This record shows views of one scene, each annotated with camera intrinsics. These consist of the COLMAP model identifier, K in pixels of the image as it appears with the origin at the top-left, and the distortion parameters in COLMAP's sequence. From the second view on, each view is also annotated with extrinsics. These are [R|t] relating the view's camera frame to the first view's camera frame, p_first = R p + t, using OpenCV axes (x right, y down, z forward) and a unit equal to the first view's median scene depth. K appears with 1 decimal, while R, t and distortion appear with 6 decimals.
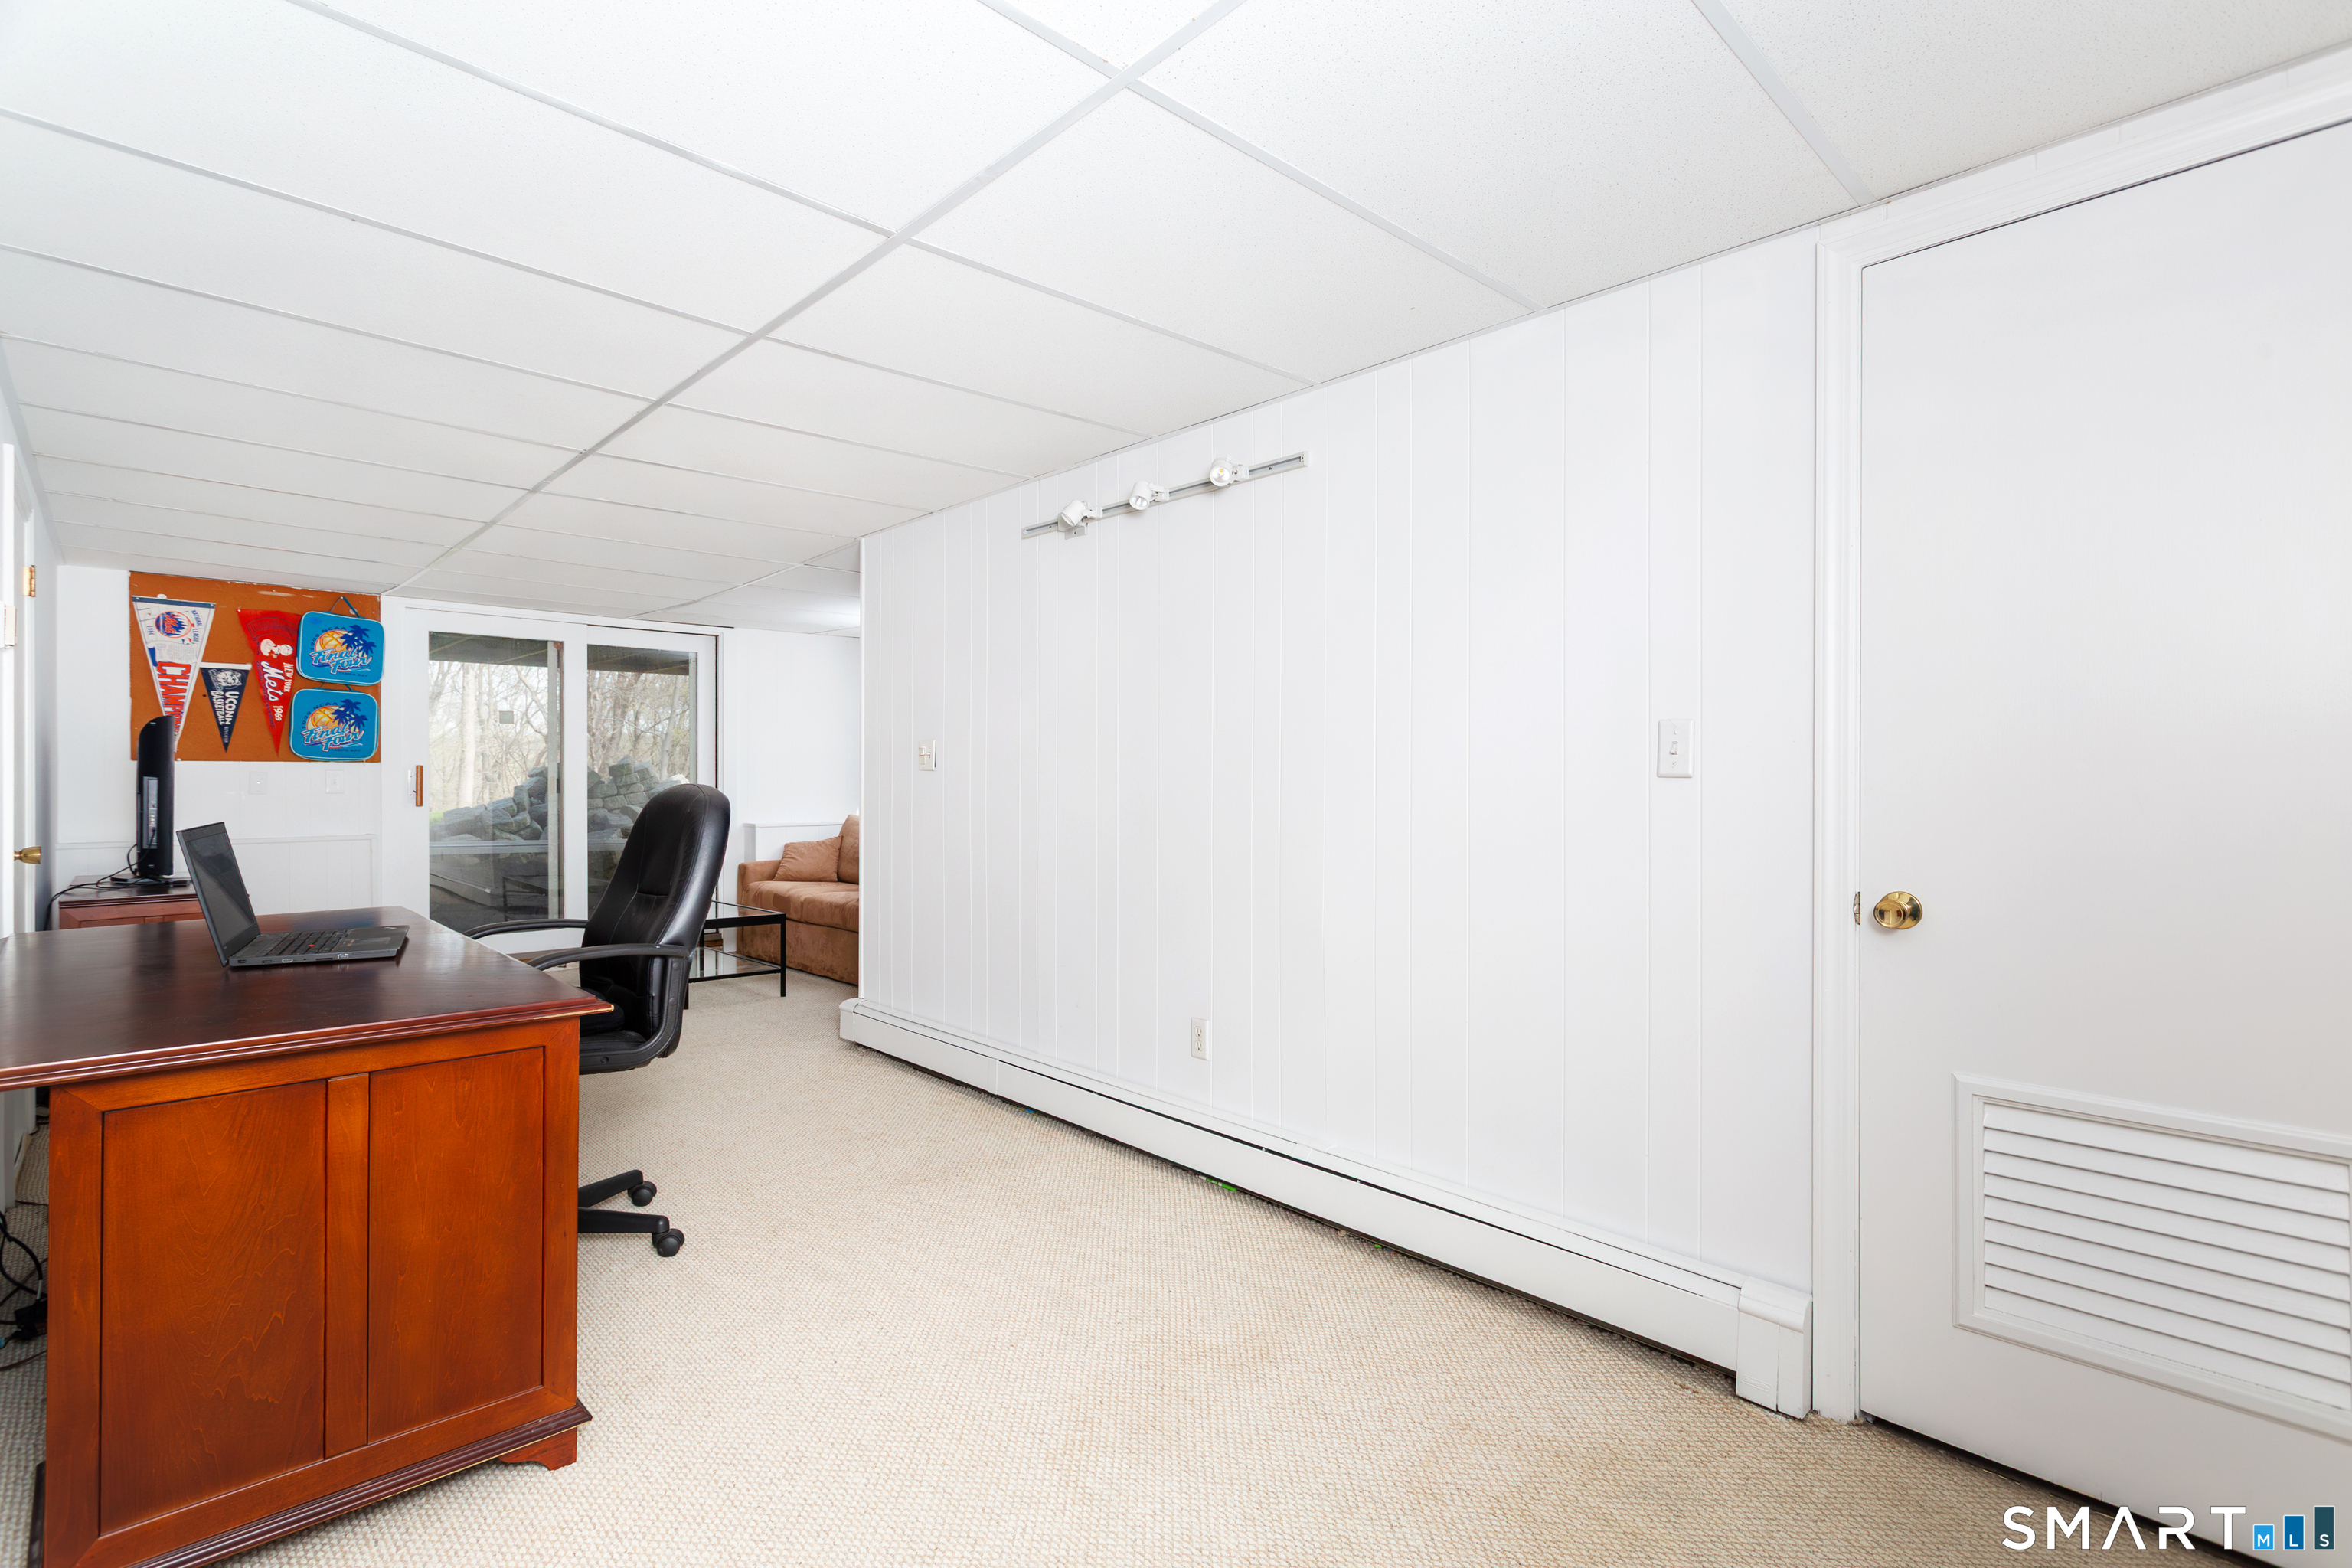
lens RADIAL K [[1108.7, 0, 1176.0], [0, 1108.7, 784.0], [0, 0, 1]] dist [0.001332, 0.000681]
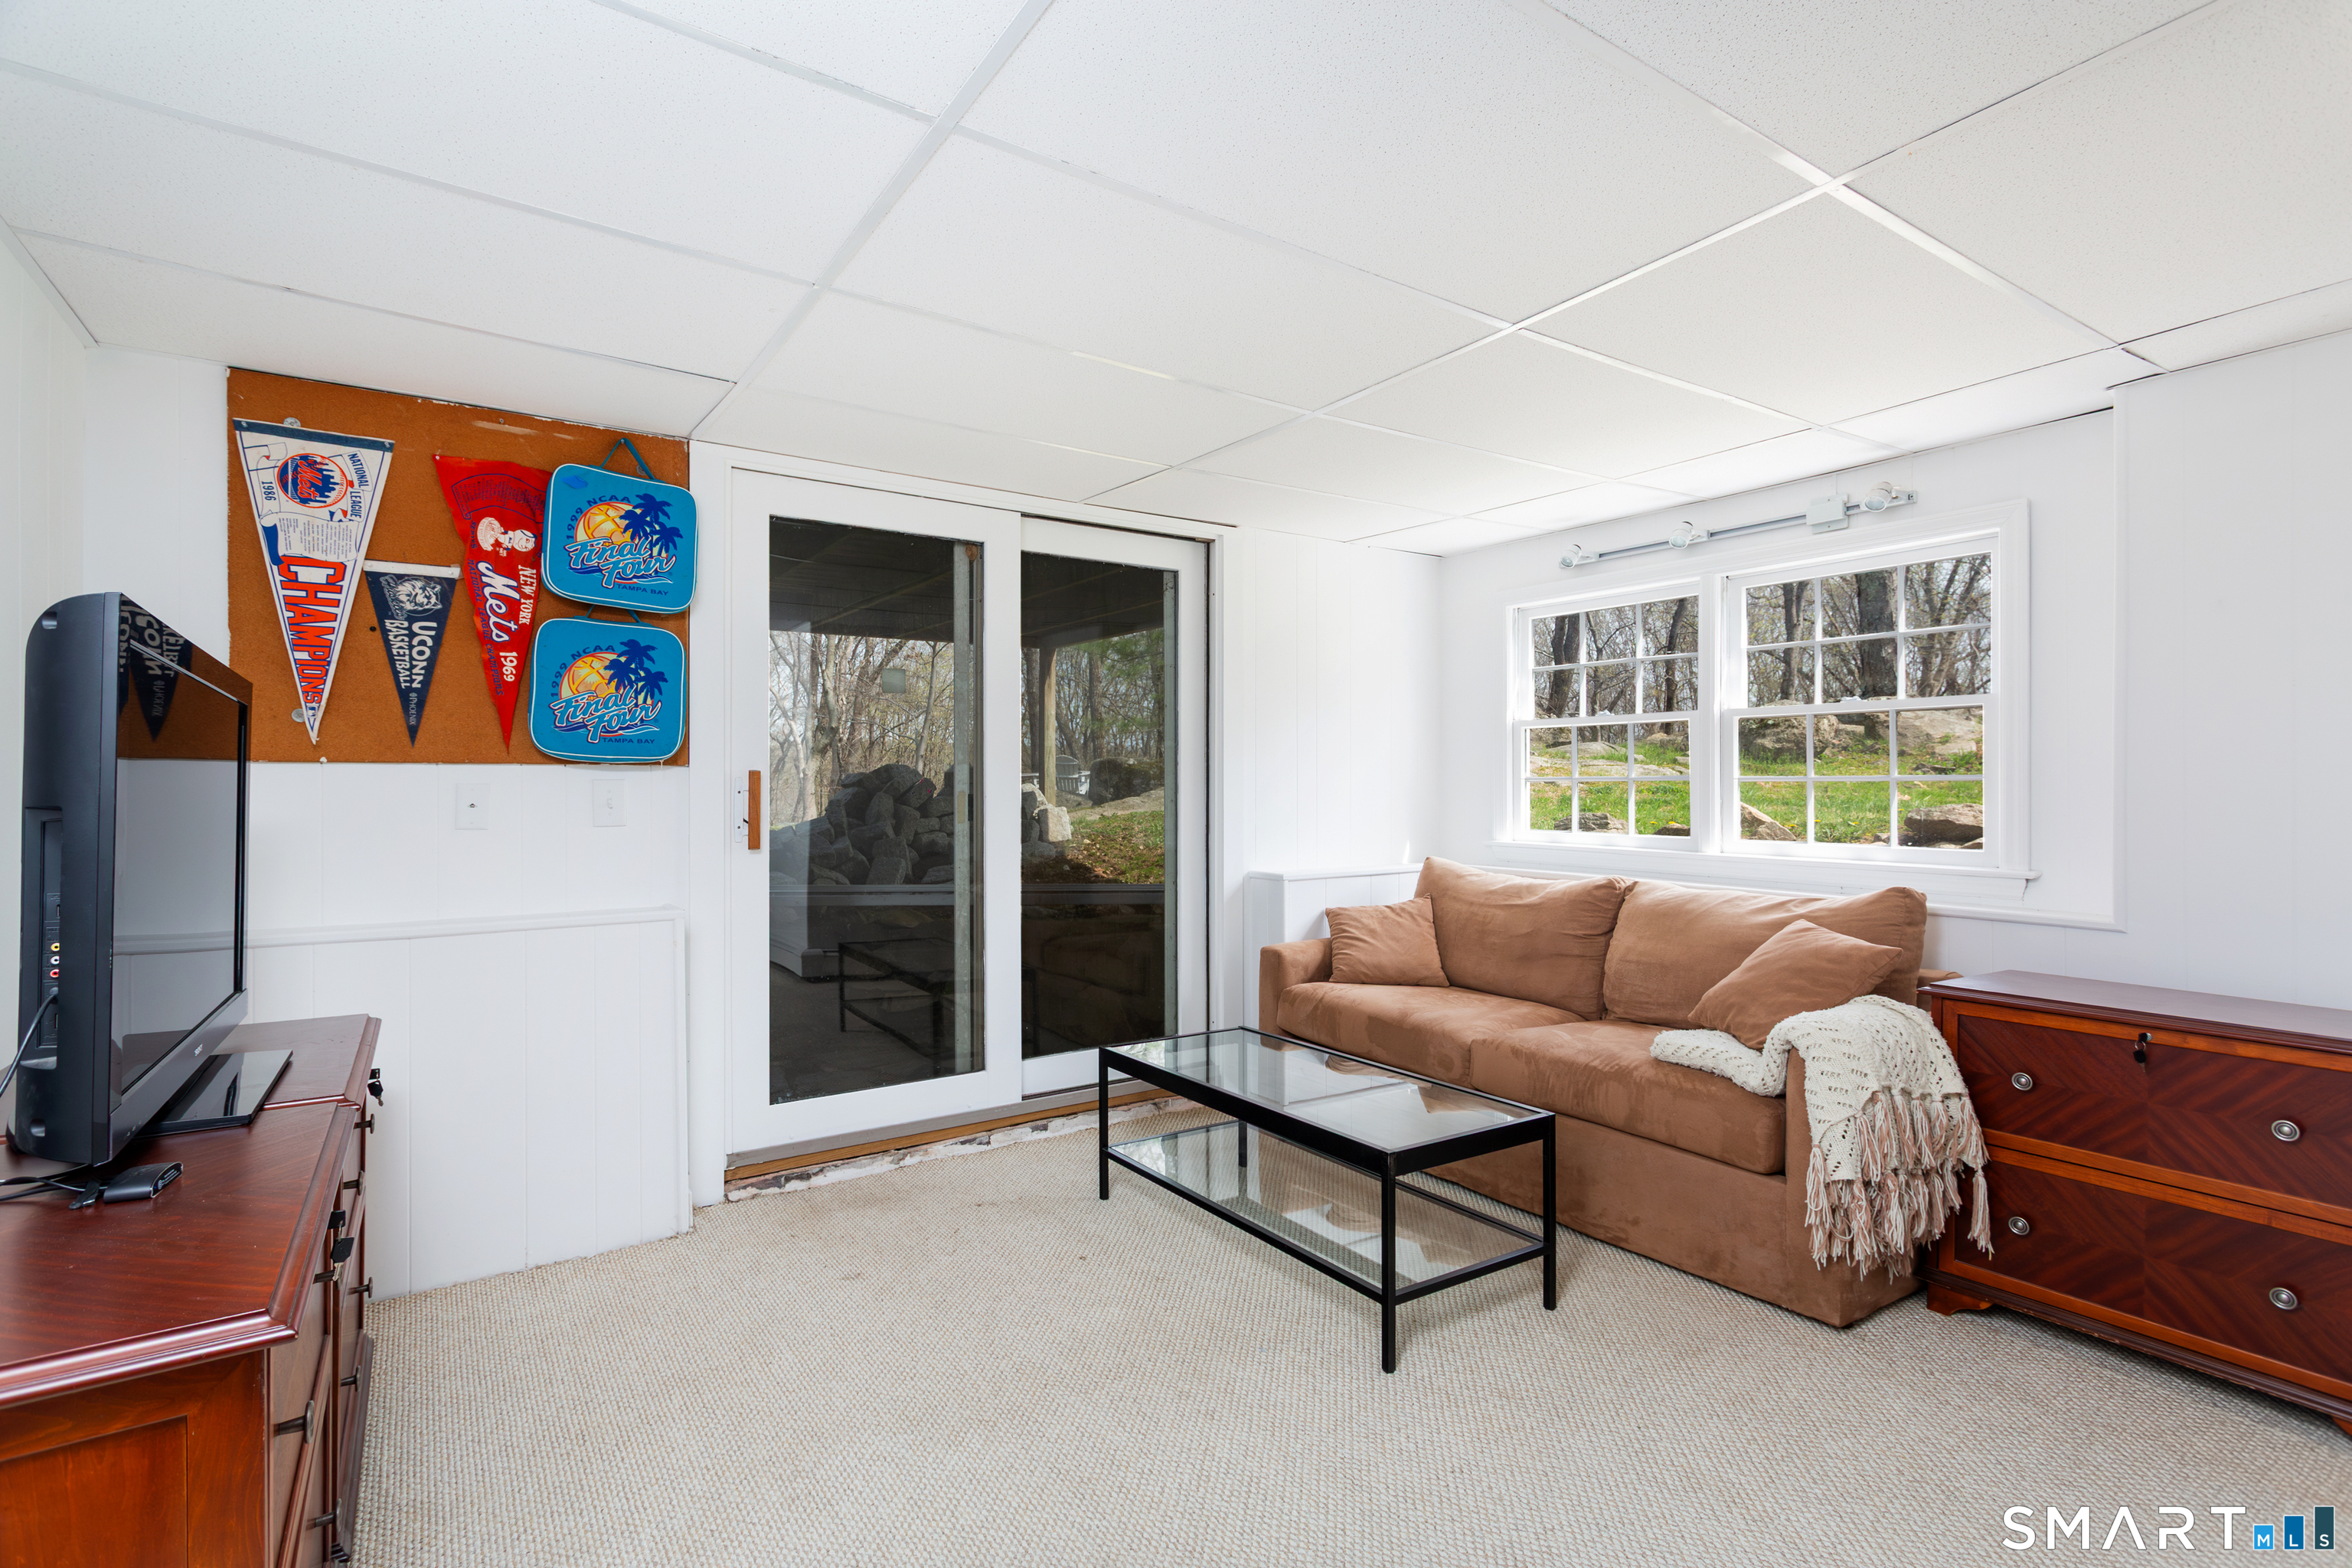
lens RADIAL K [[1108.7, 0, 1176.0], [0, 1108.7, 784.0], [0, 0, 1]] dist [0.001332, 0.000681]
pose [[0.985336, 0.000857, -0.170625, -0.434928], [-0.001556, 0.999991, -0.003962, -0.009450], [0.170620, 0.004169, 0.985328, 0.569071]]
